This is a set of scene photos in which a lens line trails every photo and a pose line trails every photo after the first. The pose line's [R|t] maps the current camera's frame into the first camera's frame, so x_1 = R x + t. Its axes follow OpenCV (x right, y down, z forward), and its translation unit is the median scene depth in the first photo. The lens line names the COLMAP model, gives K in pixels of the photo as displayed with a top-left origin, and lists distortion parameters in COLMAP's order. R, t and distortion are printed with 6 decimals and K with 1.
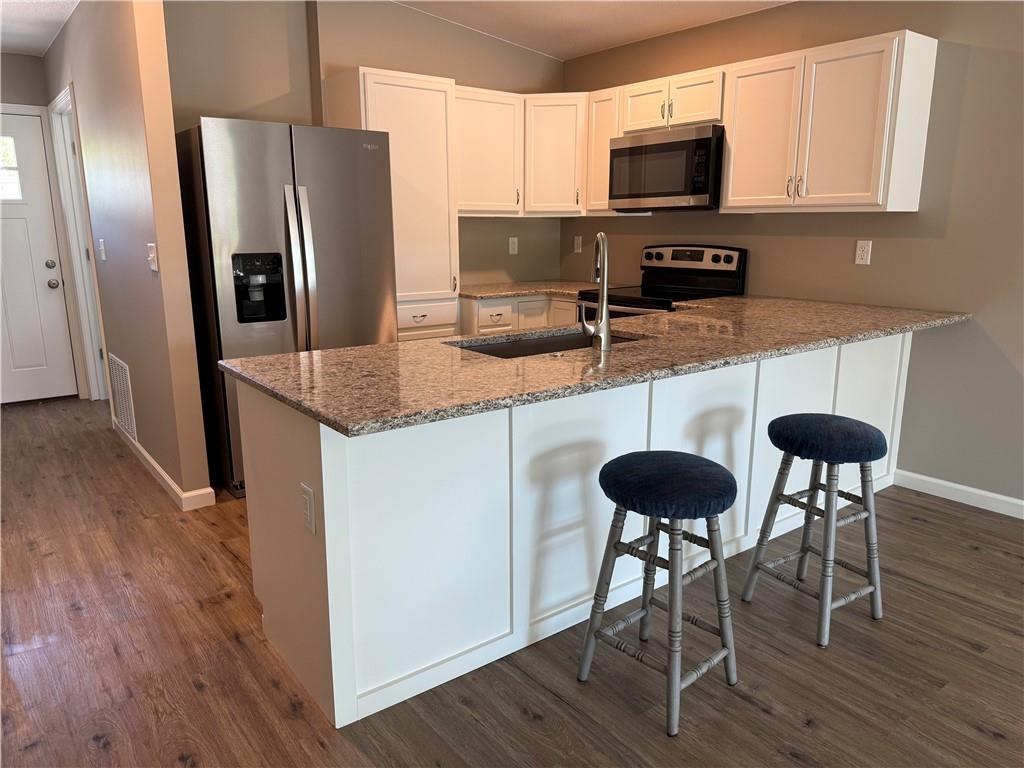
lens RADIAL K [[731.0, 0, 512.0], [0, 731.0, 384.0], [0, 0, 1]] dist [0.000780, -0.003179]
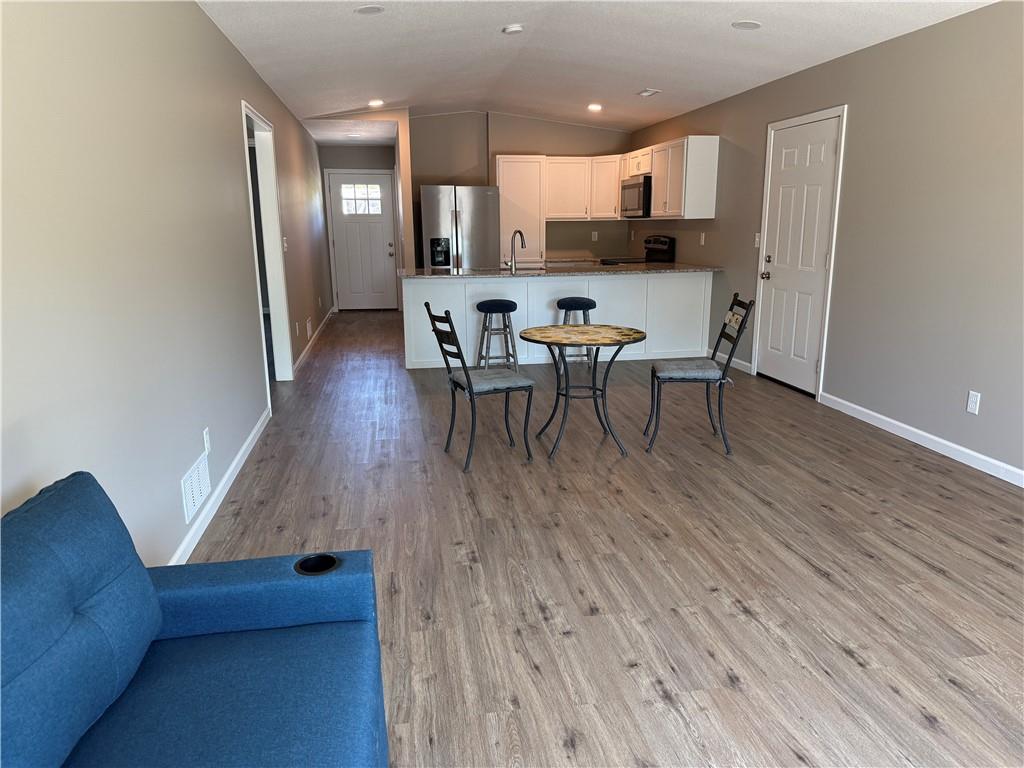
lens RADIAL K [[709.1, 0, 512.0], [0, 709.1, 384.0], [0, 0, 1]] dist [0.001872, 0.000248]
pose [[0.889110, 0.096753, -0.447350, 0.807611], [-0.091776, 0.995238, 0.032847, 0.174333], [0.448397, 0.011852, 0.893756, -0.842524]]
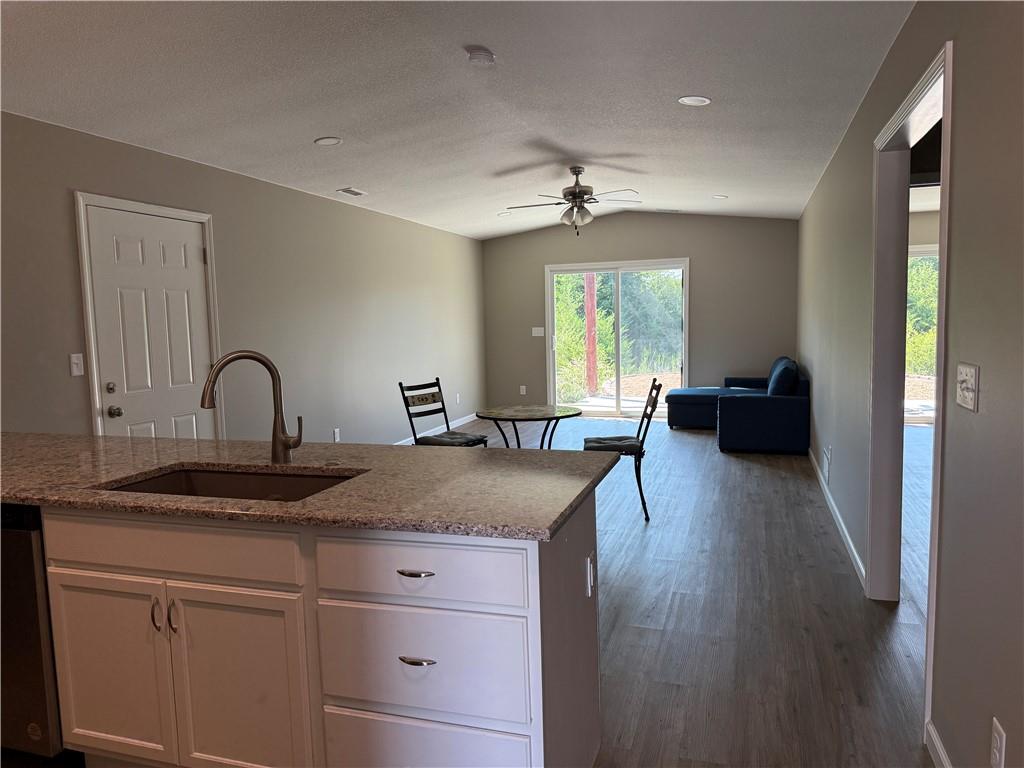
lens RADIAL K [[713.3, 0, 512.0], [0, 713.3, 384.0], [0, 0, 1]] dist [0.117779, -0.174361]
pose [[-0.568095, -0.059077, 0.820840, -0.509444], [0.200866, 0.957301, 0.207915, -0.173663], [-0.798073, 0.282994, -0.531971, 0.726882]]
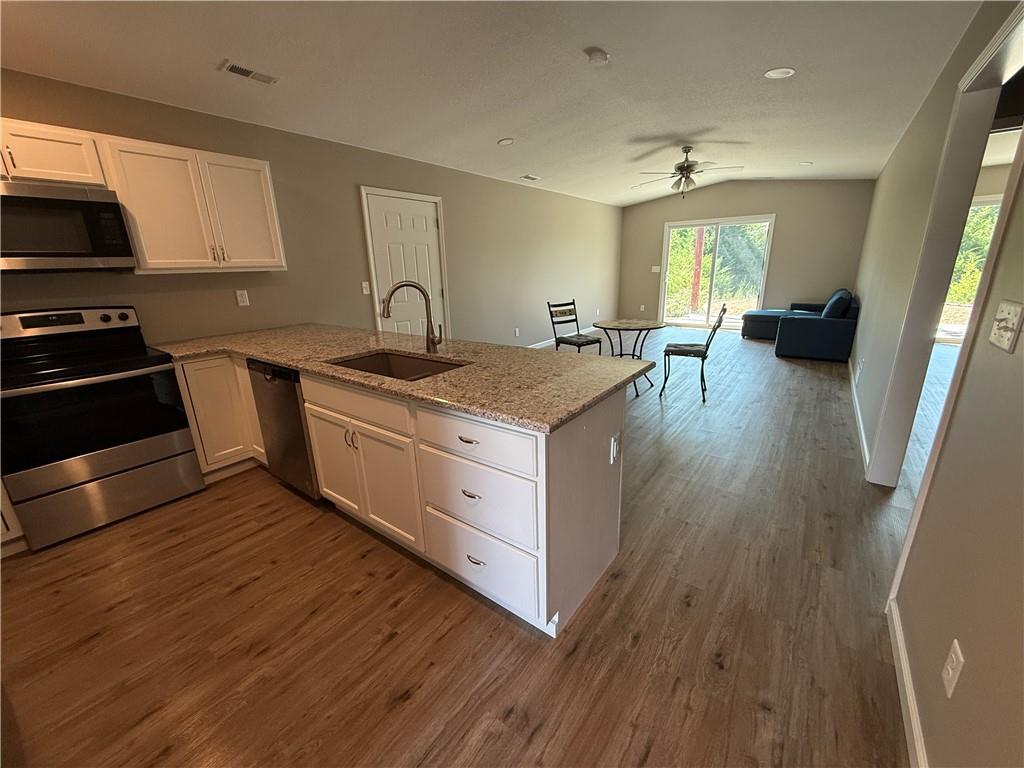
lens RADIAL K [[407.2, 0, 507.2], [0, 407.2, 382.7], [0, 0, 1]] dist [0.001292, -0.000184]
pose [[-0.268404, -0.256426, 0.928550, -0.457722], [0.235137, 0.917323, 0.321294, -0.140843], [-0.934168, 0.304573, -0.185918, 0.603647]]
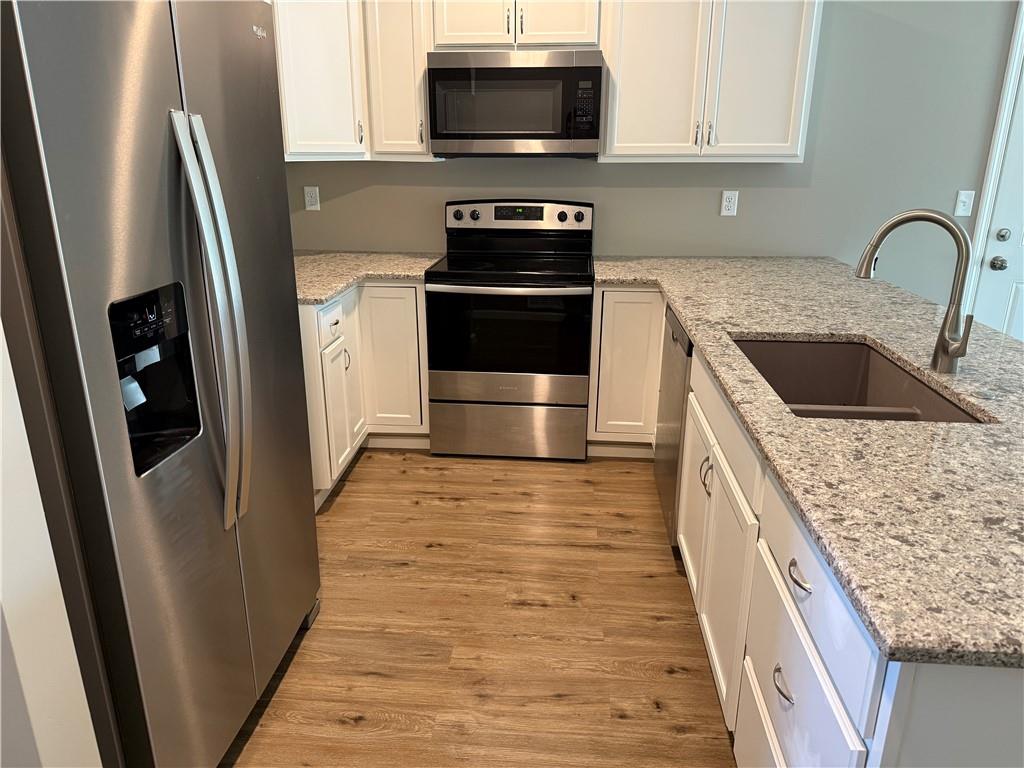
lens RADIAL K [[713.3, 0, 512.0], [0, 713.3, 384.0], [0, 0, 1]] dist [0.117779, -0.174361]
pose [[0.666021, -0.226666, 0.710661, -0.404577], [0.152861, 0.973968, 0.167389, -0.132151], [-0.730102, -0.002852, 0.683332, 0.478857]]
